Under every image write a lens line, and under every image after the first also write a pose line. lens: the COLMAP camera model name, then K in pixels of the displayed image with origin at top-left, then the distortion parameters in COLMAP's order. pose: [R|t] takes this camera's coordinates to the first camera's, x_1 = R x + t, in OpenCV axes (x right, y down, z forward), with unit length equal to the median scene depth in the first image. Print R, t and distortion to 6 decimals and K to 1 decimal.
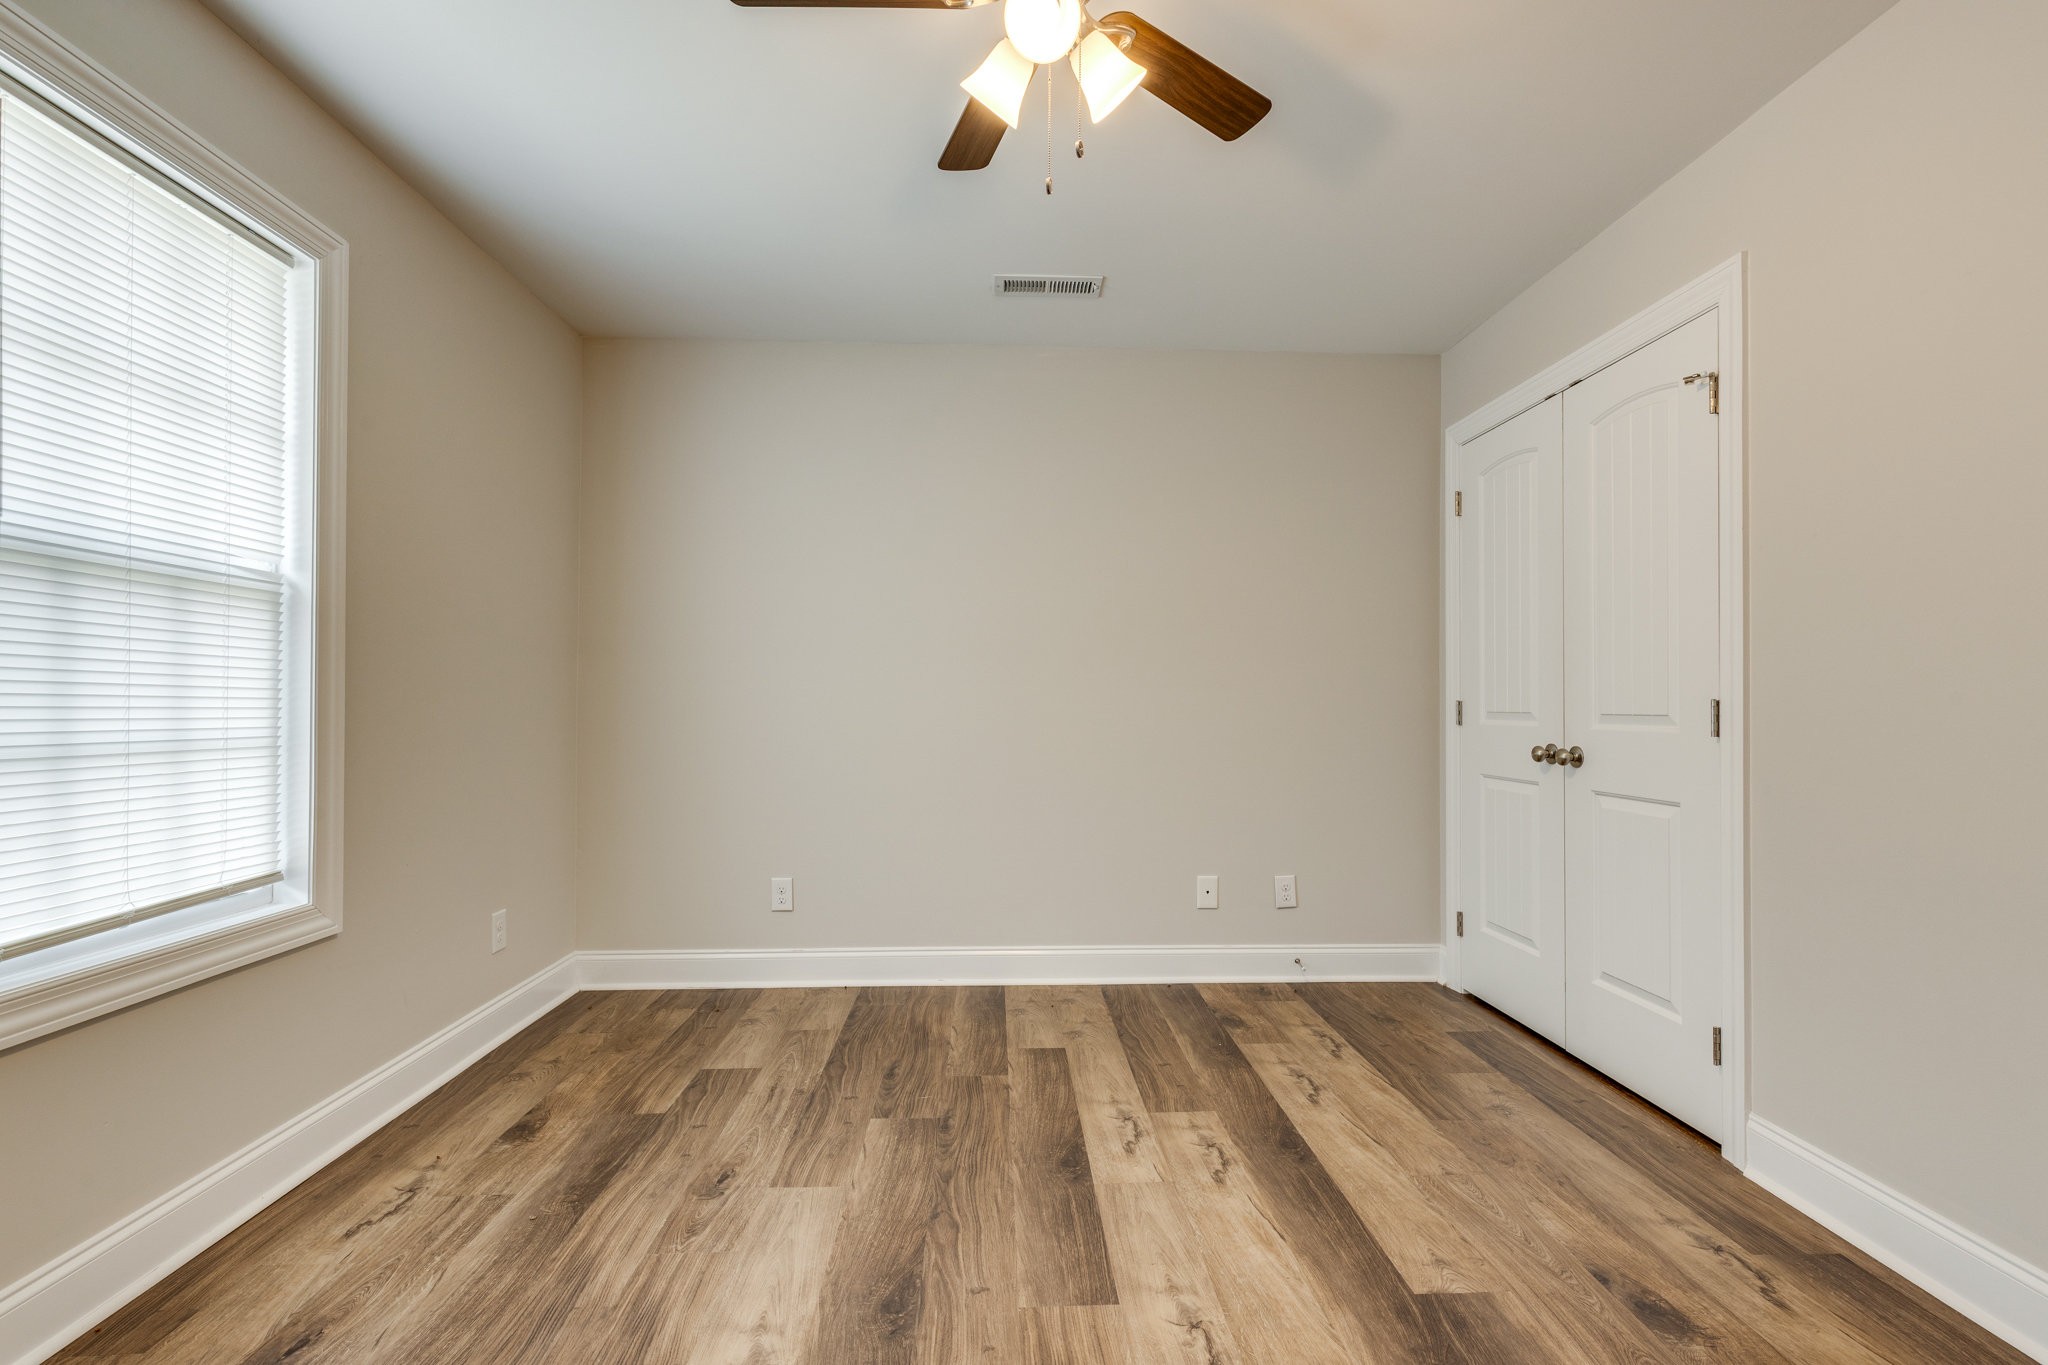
lens RADIAL K [[915.0, 0, 1038.3], [0, 915.0, 690.9], [0, 0, 1]] dist [0.006887, -0.000573]
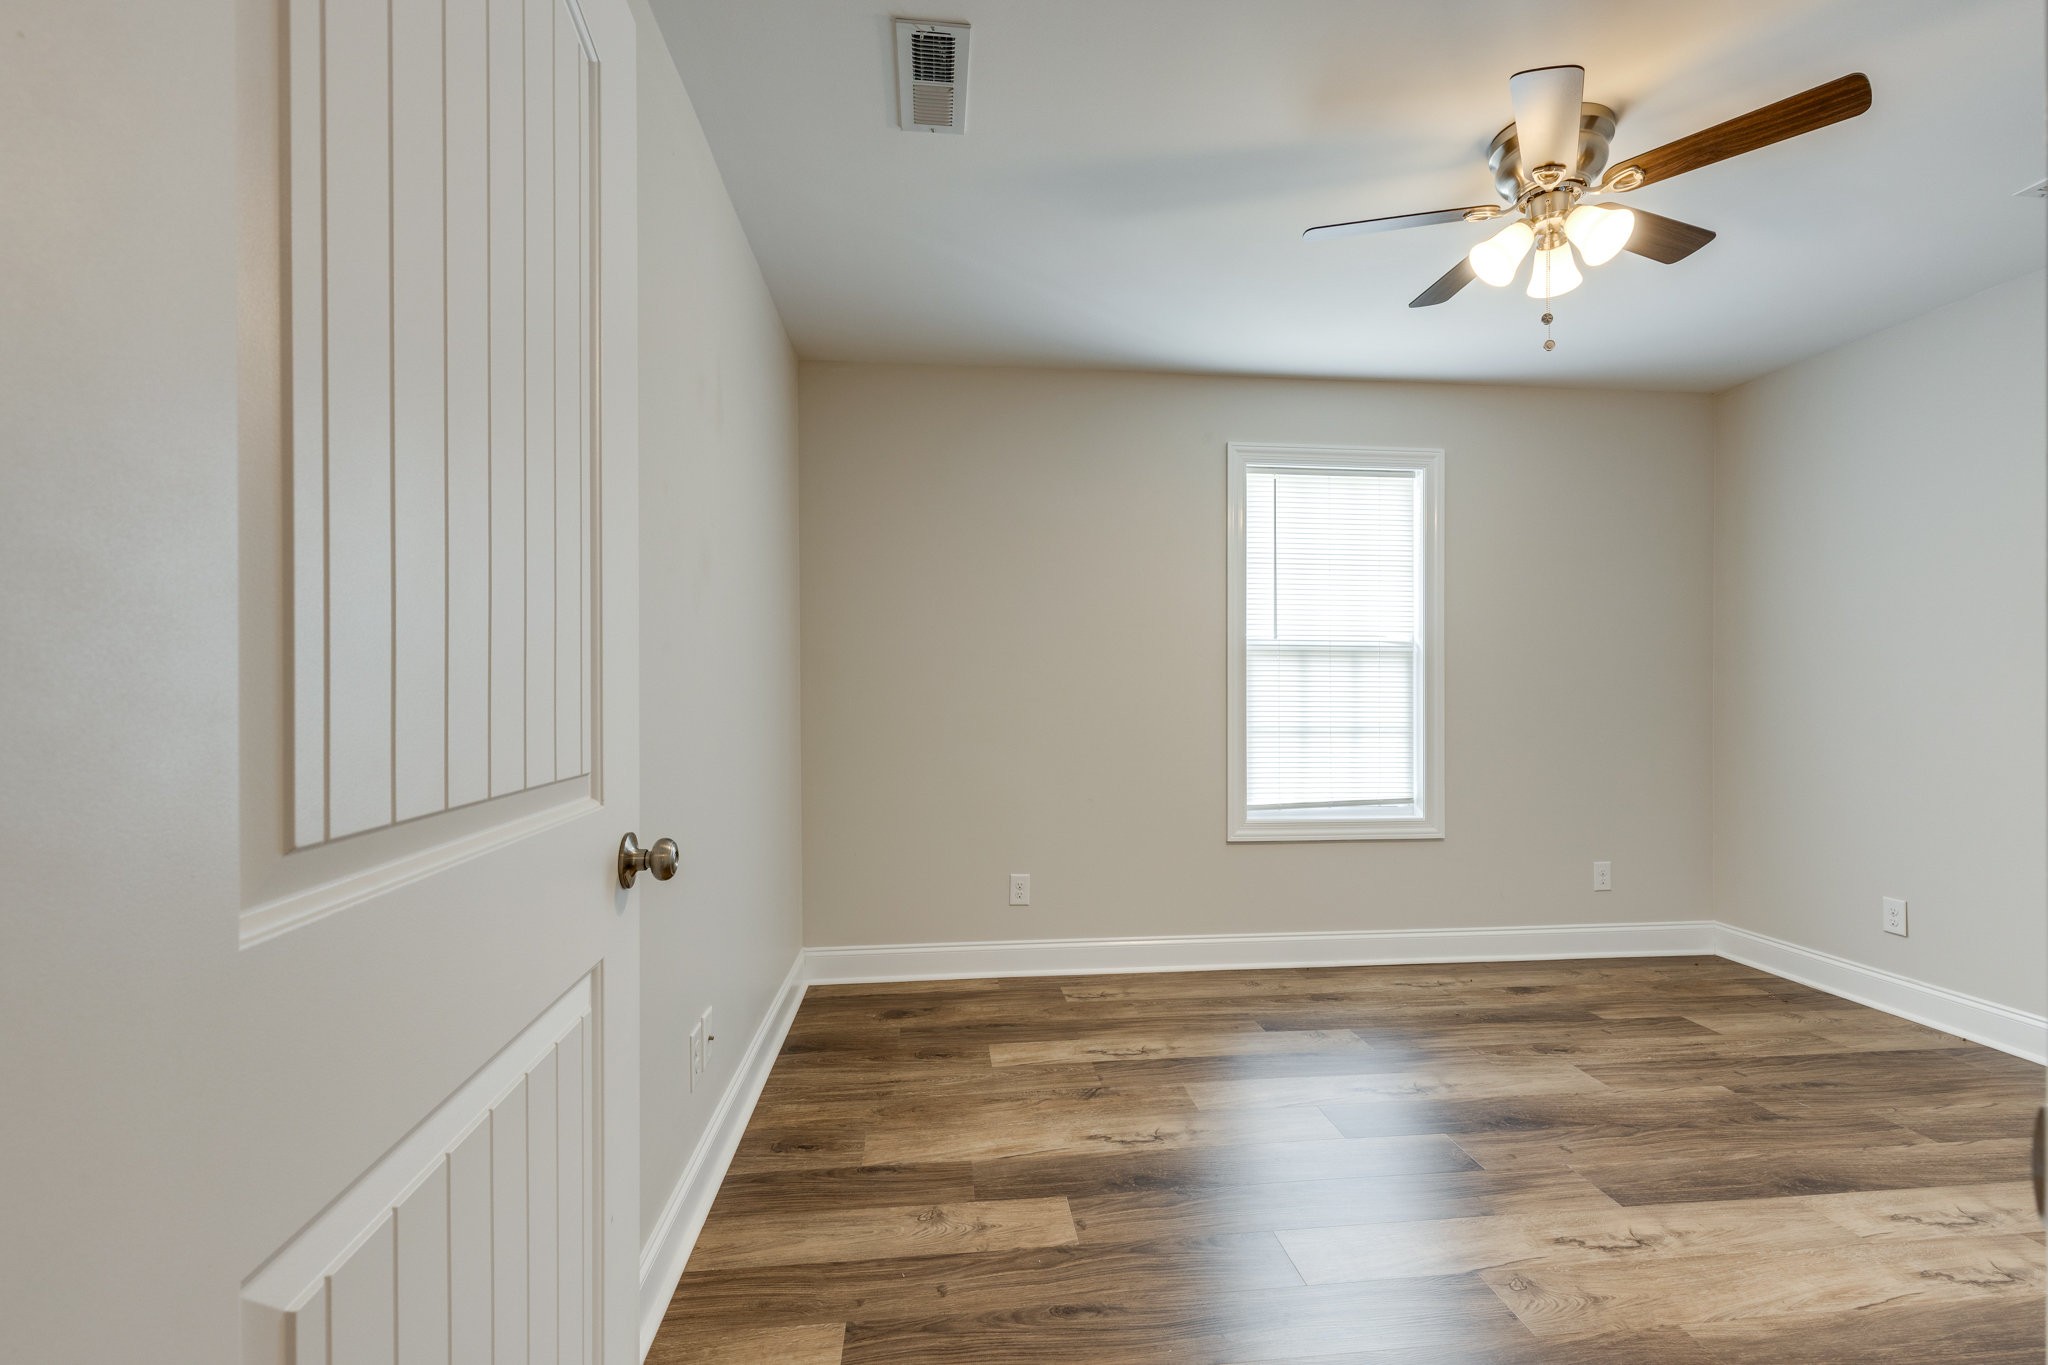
lens RADIAL K [[915.0, 0, 1038.3], [0, 915.0, 690.9], [0, 0, 1]] dist [0.006887, -0.000573]
pose [[0.065067, -0.004304, -0.997872, 0.884782], [0.013537, 0.999902, -0.003430, -0.025603], [0.997789, -0.013285, 0.065119, 0.095150]]
